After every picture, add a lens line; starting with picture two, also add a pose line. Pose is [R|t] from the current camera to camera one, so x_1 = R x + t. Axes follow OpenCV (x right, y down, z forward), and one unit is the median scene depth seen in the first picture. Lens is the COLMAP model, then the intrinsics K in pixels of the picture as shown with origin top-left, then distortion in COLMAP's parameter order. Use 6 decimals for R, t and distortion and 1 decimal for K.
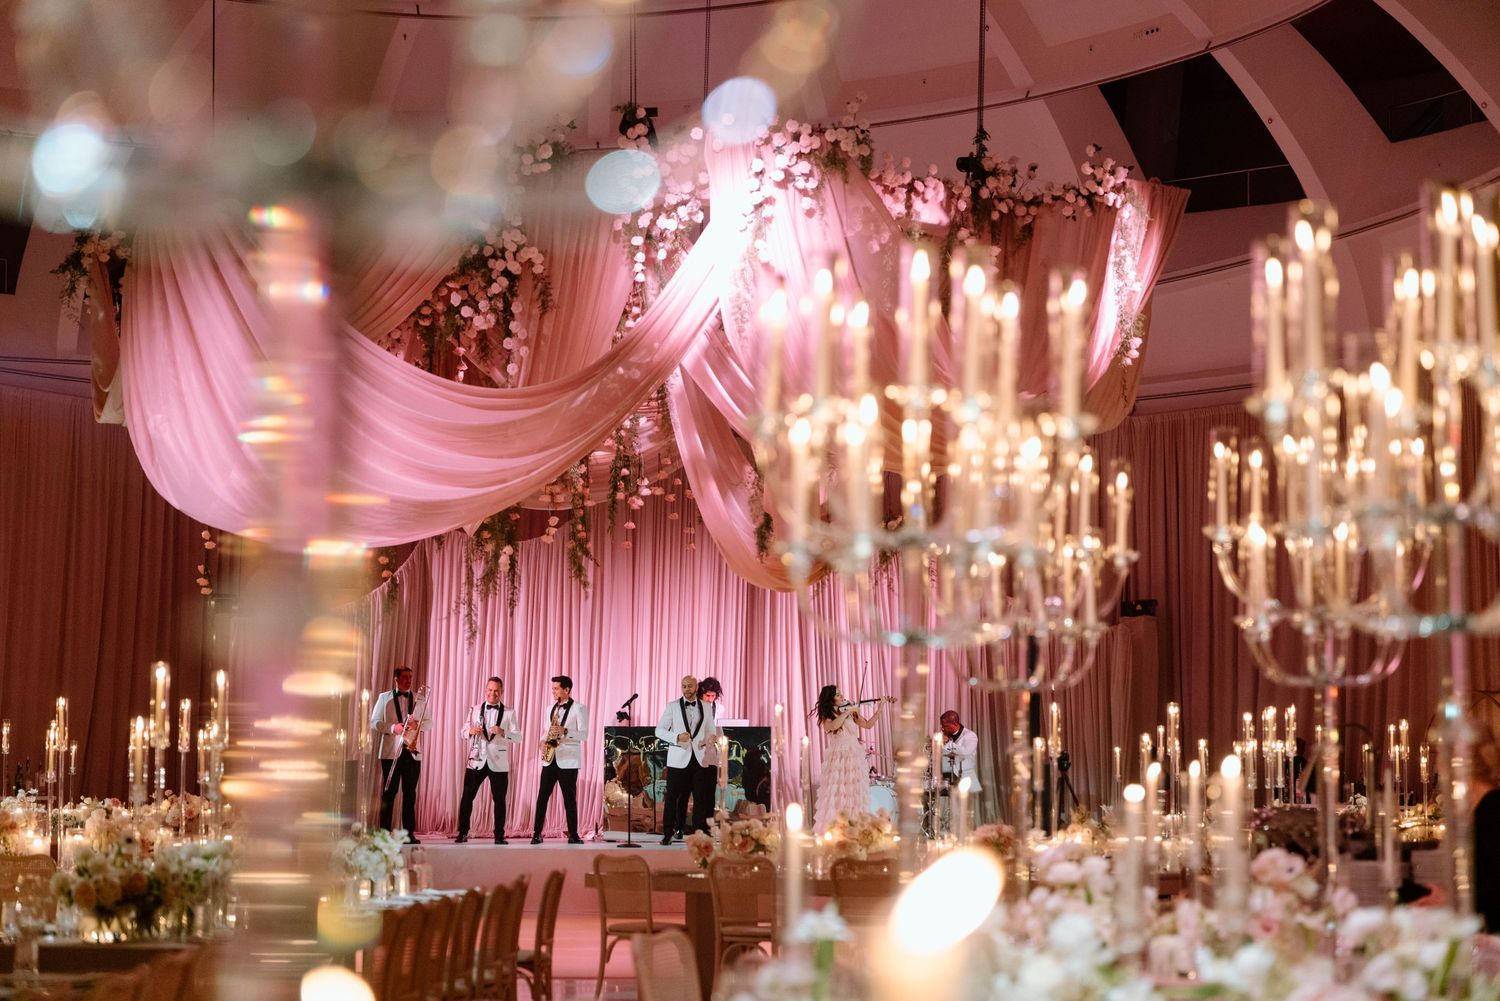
lens RADIAL K [[2907.4, 0, 747.4], [0, 2907.4, 500.0], [0, 0, 1]] dist [-0.001929, 0.000000]
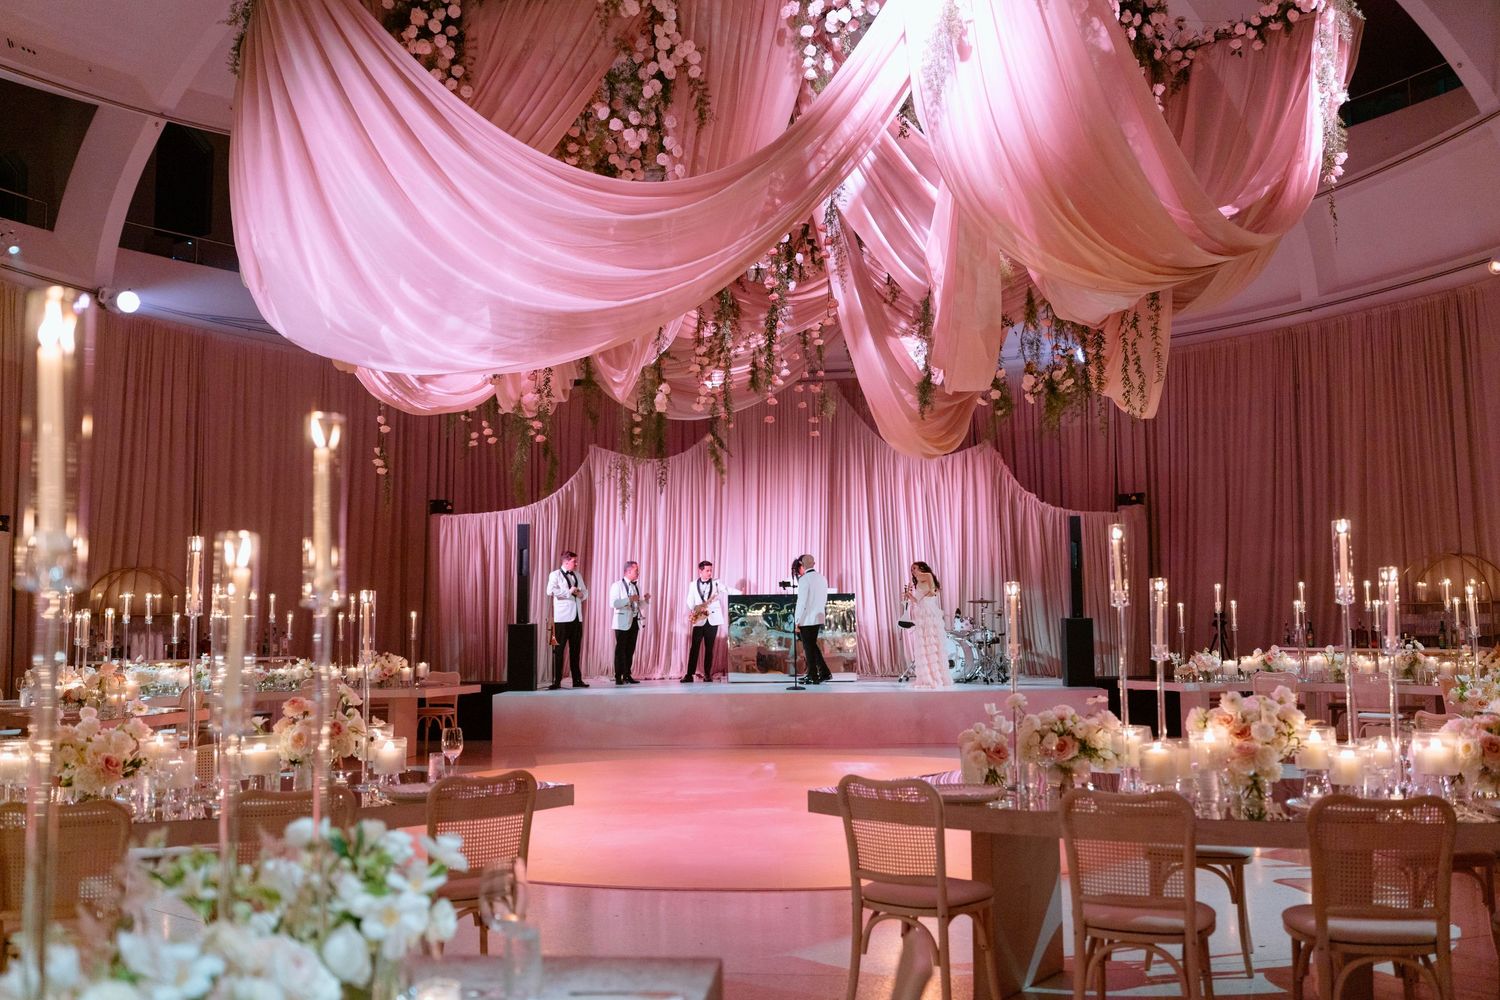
lens RADIAL K [[1323.9, 0, 746.8], [0, 1323.9, 504.9], [0, 0, 1]] dist [-0.010703, -0.008633]
pose [[0.999868, -0.016148, -0.001839, -0.056908], [0.016152, 0.999867, 0.002096, 0.052751], [0.001805, -0.002125, 0.999996, 0.588673]]
